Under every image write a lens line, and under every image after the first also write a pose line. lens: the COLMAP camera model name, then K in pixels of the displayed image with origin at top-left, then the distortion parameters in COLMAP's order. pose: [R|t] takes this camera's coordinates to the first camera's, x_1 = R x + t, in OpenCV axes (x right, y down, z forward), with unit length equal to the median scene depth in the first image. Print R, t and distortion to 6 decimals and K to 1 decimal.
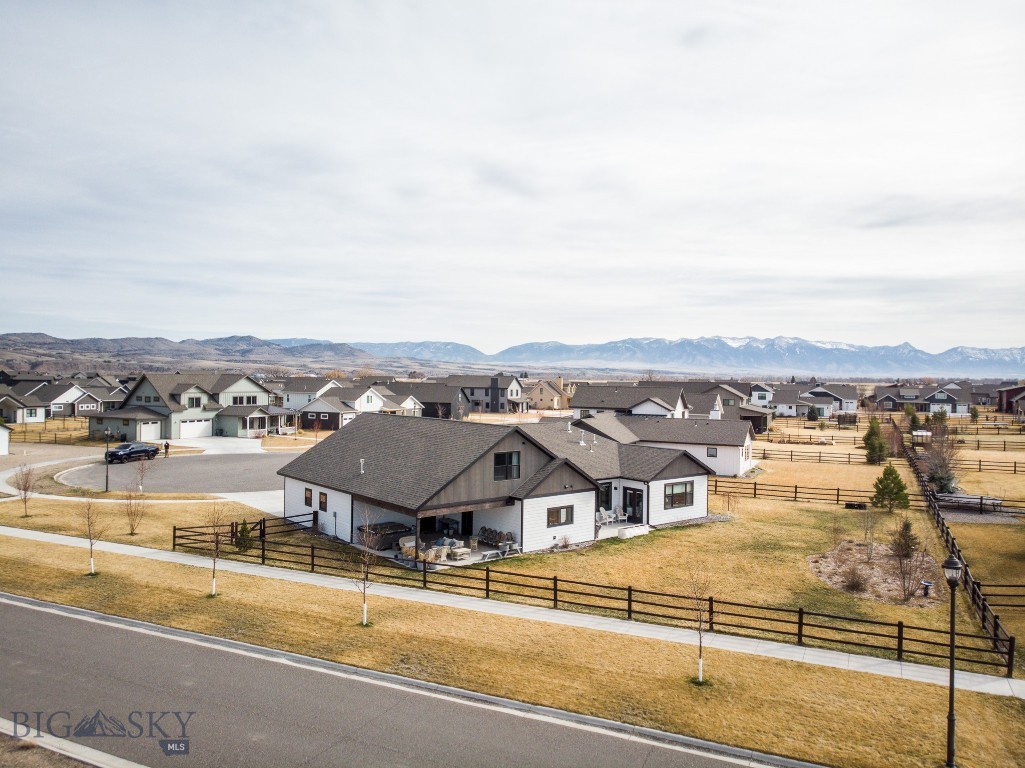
lens RADIAL K [[752.2, 0, 518.2], [0, 752.2, 387.0], [0, 0, 1]] dist [0.030660, -0.074467]
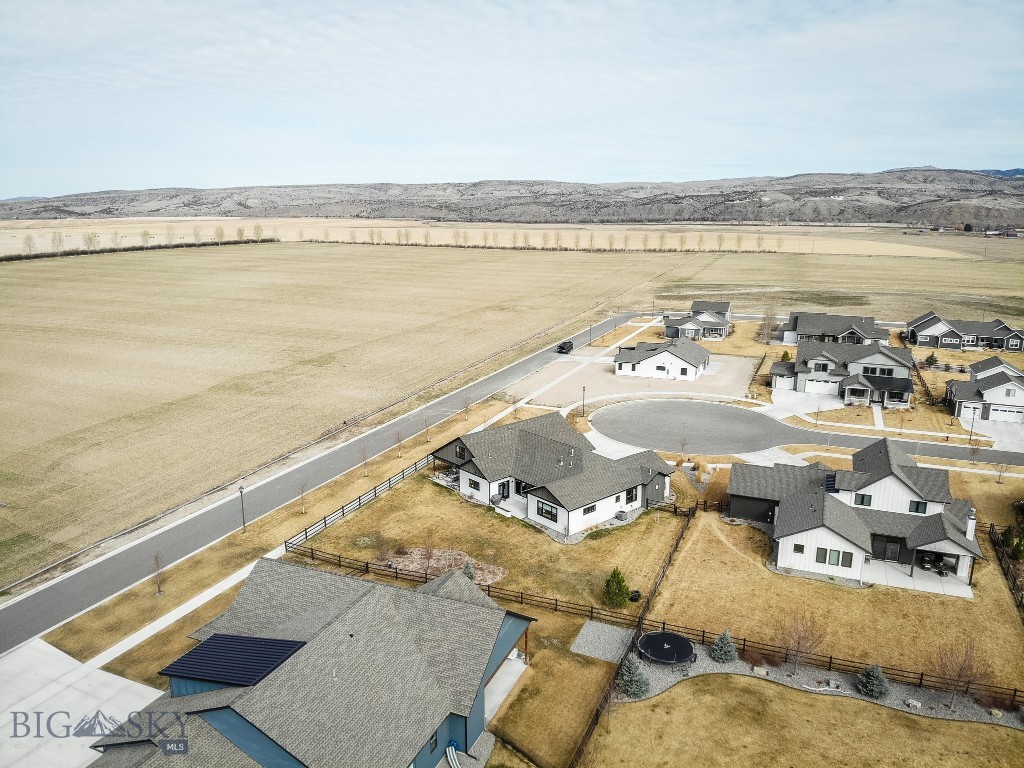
lens RADIAL K [[738.2, 0, 517.2], [0, 738.2, 384.1], [0, 0, 1]] dist [0.181221, -0.397431]
pose [[0.047658, 0.216339, -0.975154, 1.710435], [-0.015870, 0.976305, 0.215818, -0.466850], [0.998738, 0.005190, 0.049962, 0.861517]]
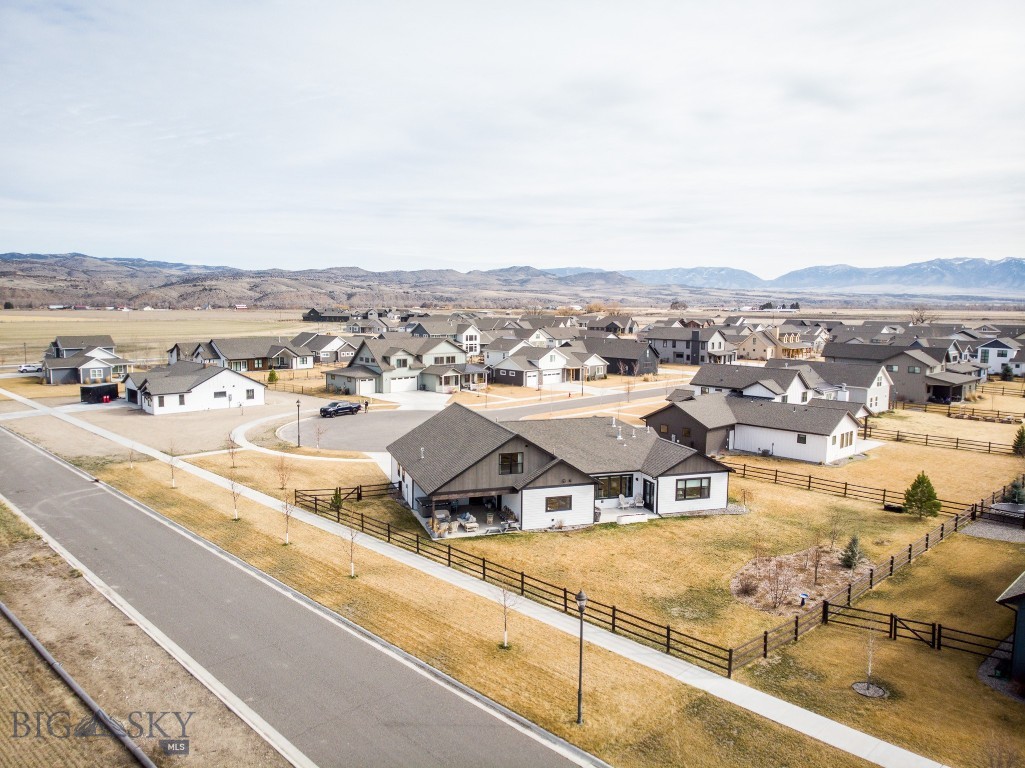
lens RADIAL K [[753.0, 0, 516.2], [0, 753.0, 383.9], [0, 0, 1]] dist [0.006858, -0.000764]
pose [[0.936625, 0.034347, -0.348645, 0.359275], [-0.002170, 0.995732, 0.092267, -0.123556], [0.350327, -0.085663, 0.932702, -0.159556]]
